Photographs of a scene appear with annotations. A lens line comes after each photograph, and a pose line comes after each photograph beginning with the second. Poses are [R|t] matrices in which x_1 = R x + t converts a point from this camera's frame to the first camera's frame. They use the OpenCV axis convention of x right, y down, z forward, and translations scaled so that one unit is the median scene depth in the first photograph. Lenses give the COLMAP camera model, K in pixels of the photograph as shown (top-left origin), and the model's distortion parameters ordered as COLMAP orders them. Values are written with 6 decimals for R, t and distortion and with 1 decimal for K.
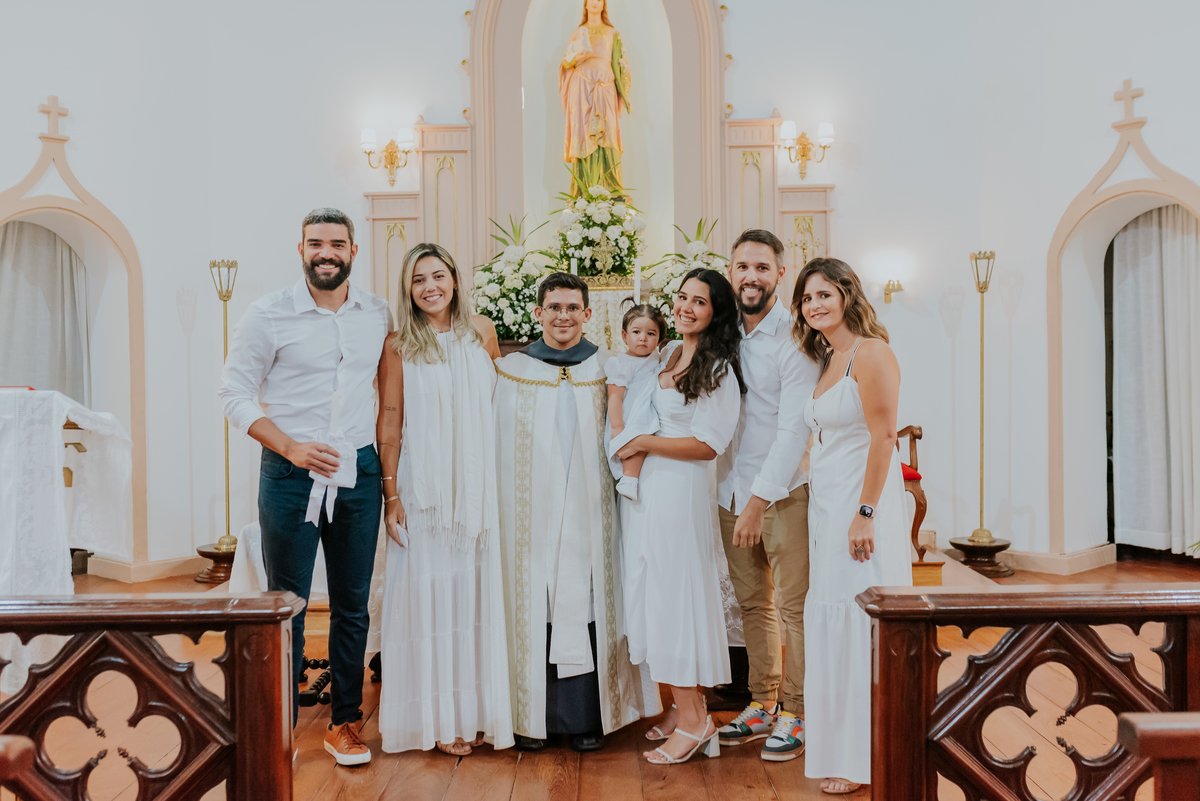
lens RADIAL K [[1173.7, 0, 595.9], [0, 1173.7, 374.3], [0, 0, 1]] dist [0.001115, 0.000000]
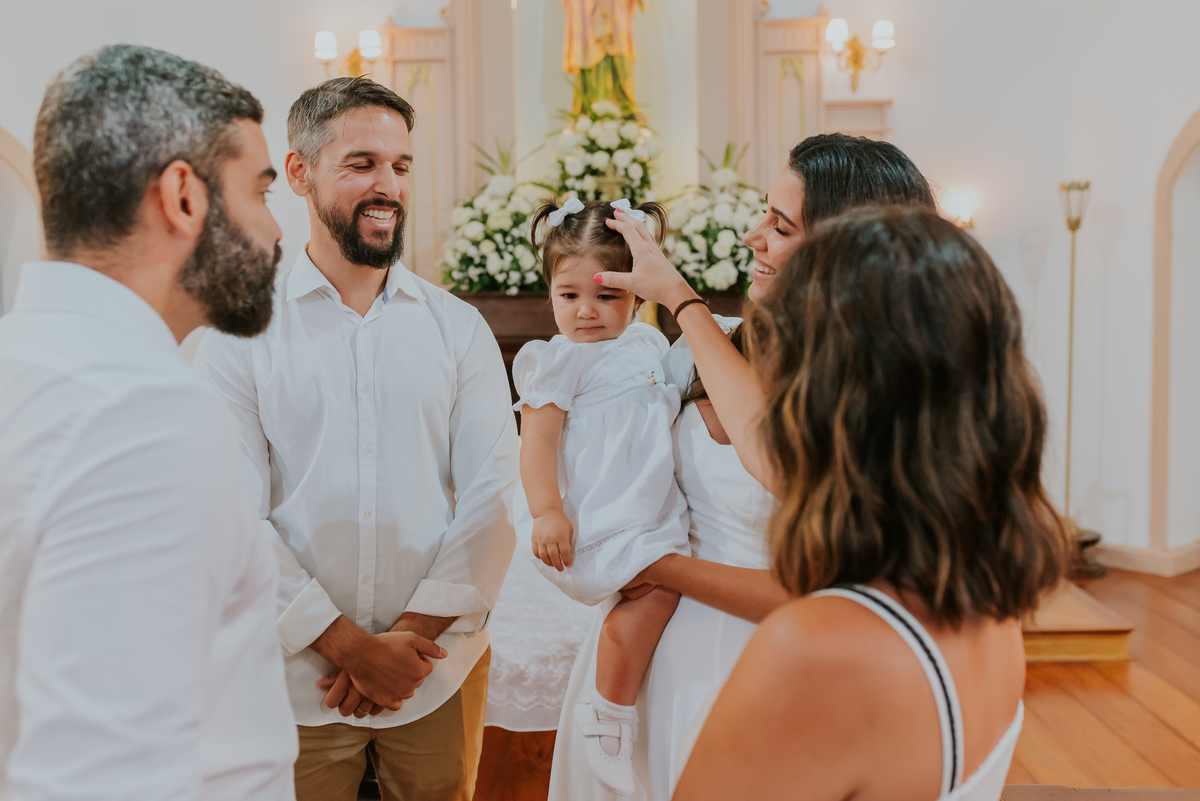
lens RADIAL K [[1173.7, 0, 601.3], [0, 1173.7, 406.2], [0, 0, 1]] dist [0.001115, 0.000000]
pose [[0.999762, 0.000263, -0.021826, 0.017782], [0.001682, 0.996024, 0.089069, -0.021117], [0.021762, -0.089085, 0.995786, 0.160035]]
